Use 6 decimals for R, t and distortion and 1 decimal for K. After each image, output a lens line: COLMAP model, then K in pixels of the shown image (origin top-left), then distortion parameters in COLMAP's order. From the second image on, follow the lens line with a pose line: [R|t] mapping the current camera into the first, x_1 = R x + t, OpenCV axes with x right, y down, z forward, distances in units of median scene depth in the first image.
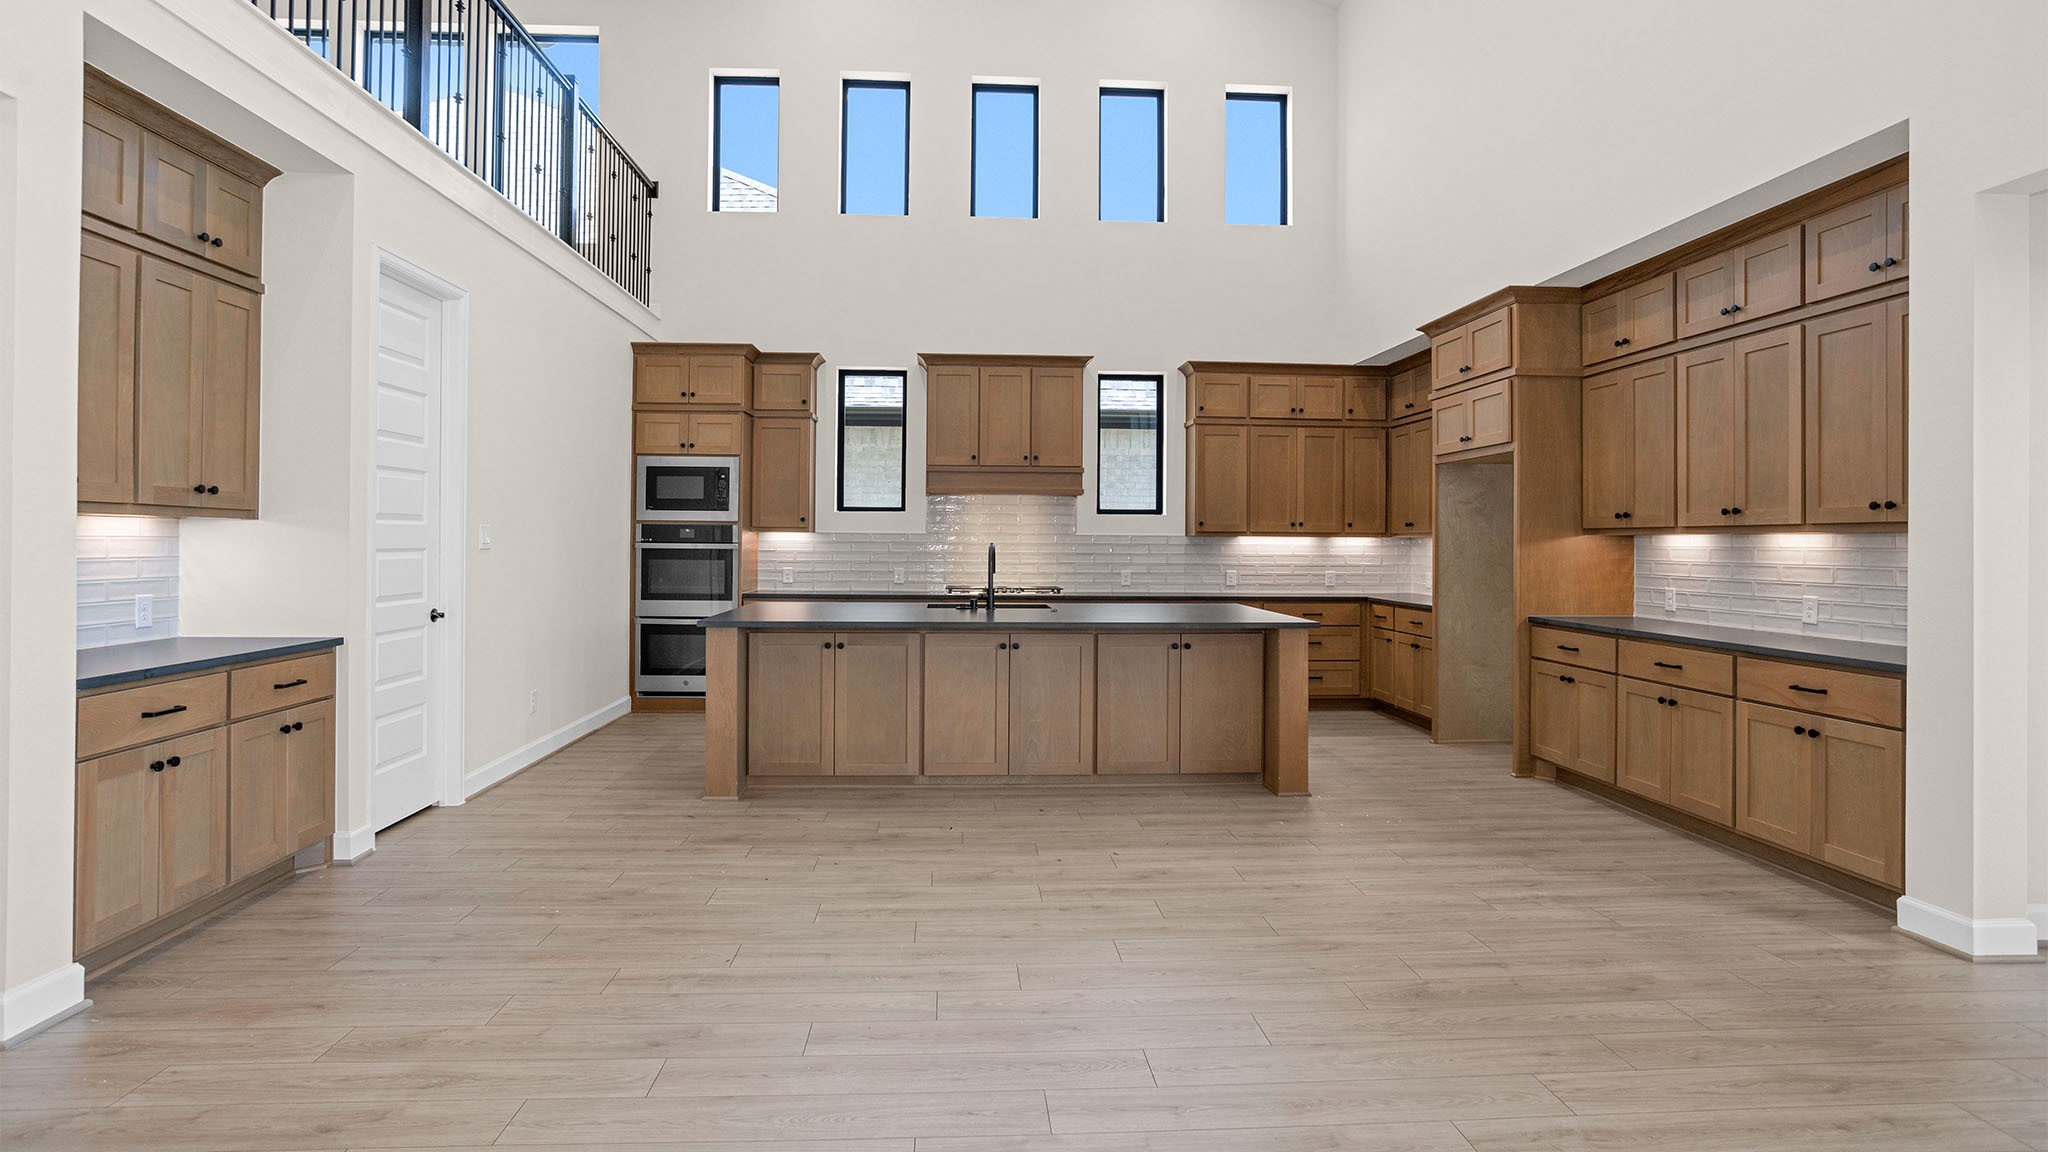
lens RADIAL K [[1056.7, 0, 1024.6], [0, 1056.7, 540.1], [0, 0, 1]] dist [-0.026402, 0.006157]
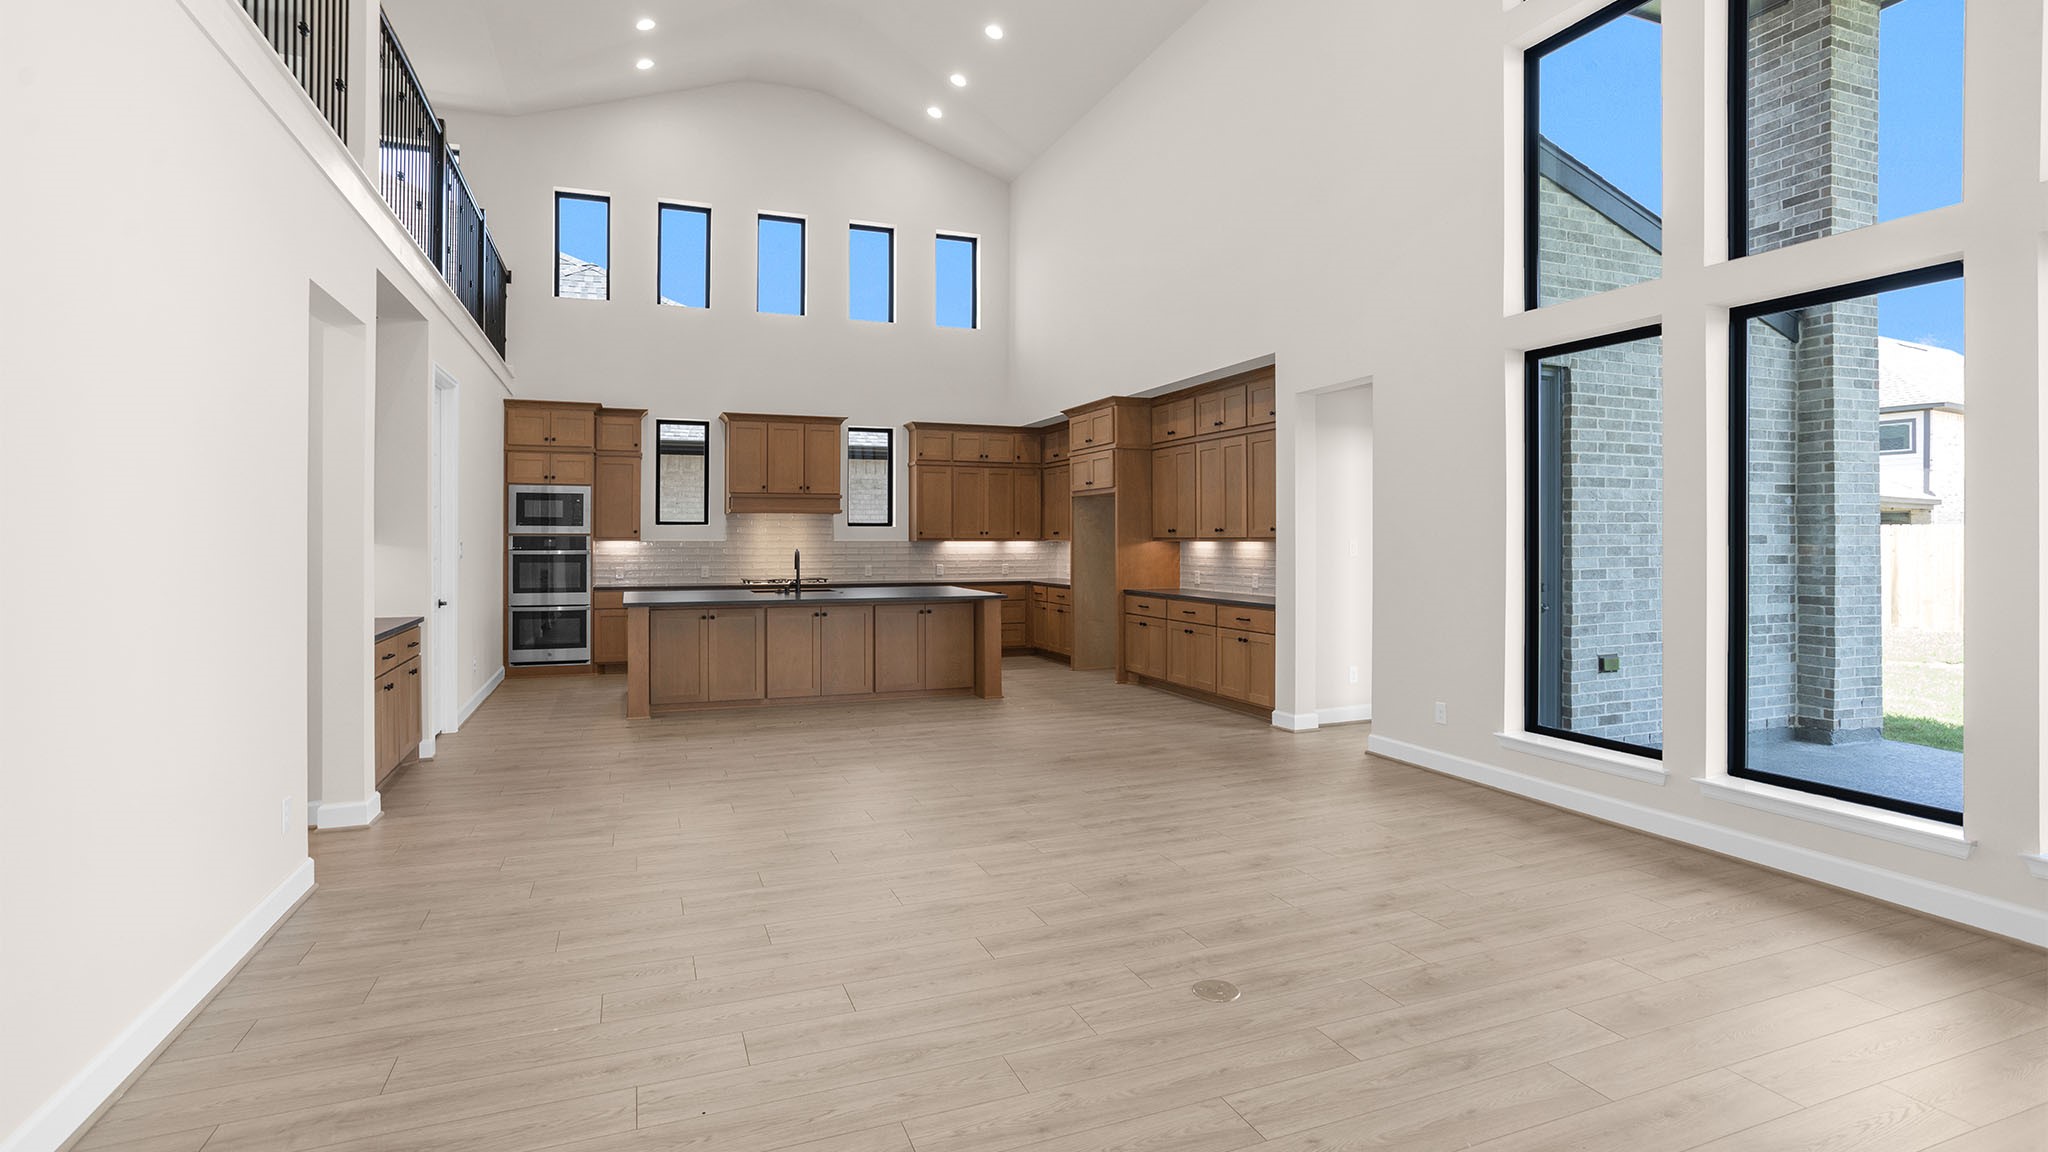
lens RADIAL K [[1001.0, 0, 1013.6], [0, 1001.0, 540.0], [0, 0, 1]] dist [0.003378, 0.001617]
pose [[0.951625, -0.006663, 0.307190, -0.189351], [0.005238, 0.999971, 0.005463, -0.017411], [-0.307217, -0.003589, 0.951633, -0.492912]]
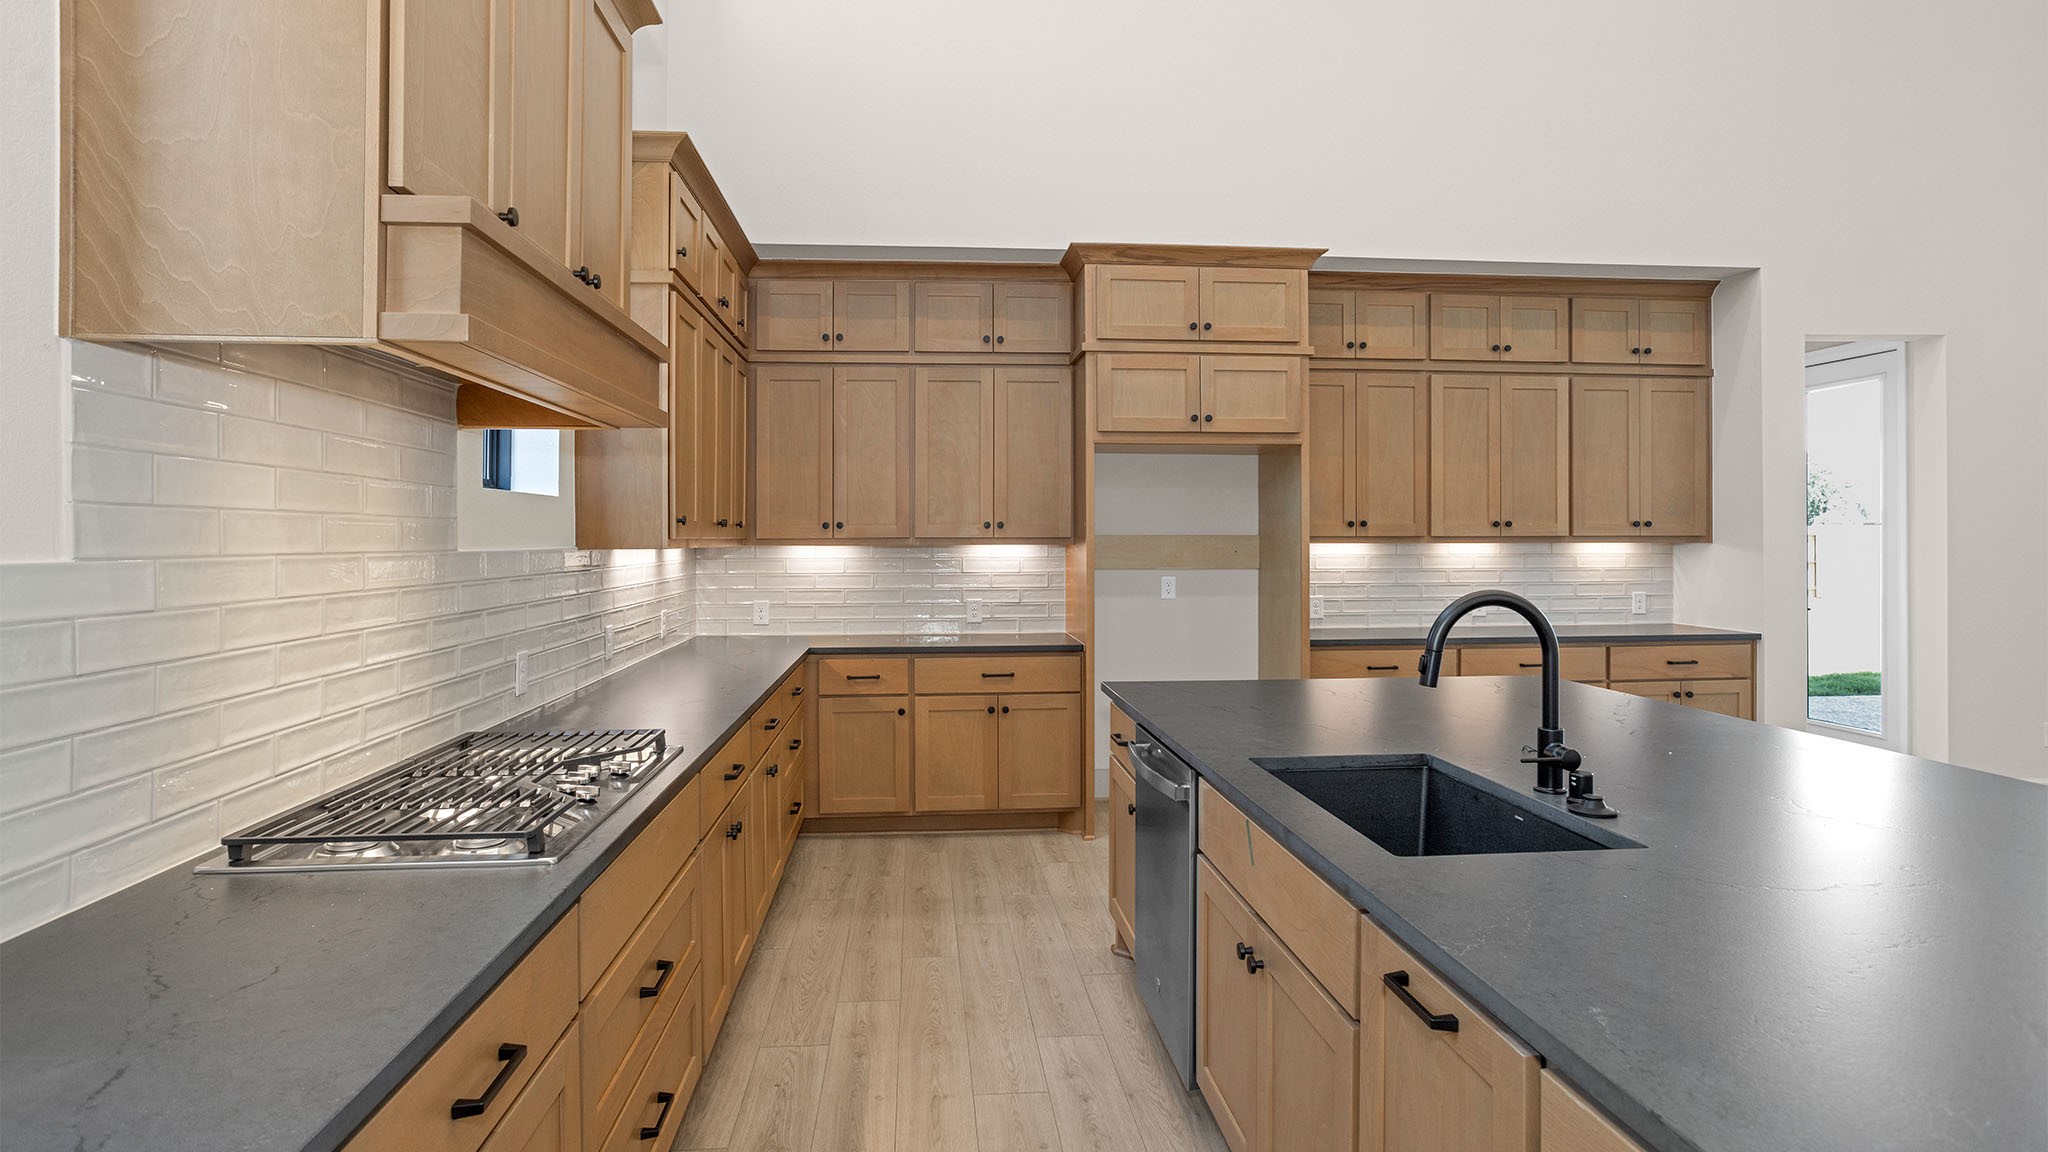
lens RADIAL K [[1056.7, 0, 1039.0], [0, 1056.7, 543.4], [0, 0, 1]] dist [-0.026402, 0.006157]
pose [[-0.010207, -0.009726, 0.999901, -0.381749], [-0.003597, 0.999947, 0.009690, -0.012404], [-0.999941, -0.003497, -0.010242, 1.222161]]
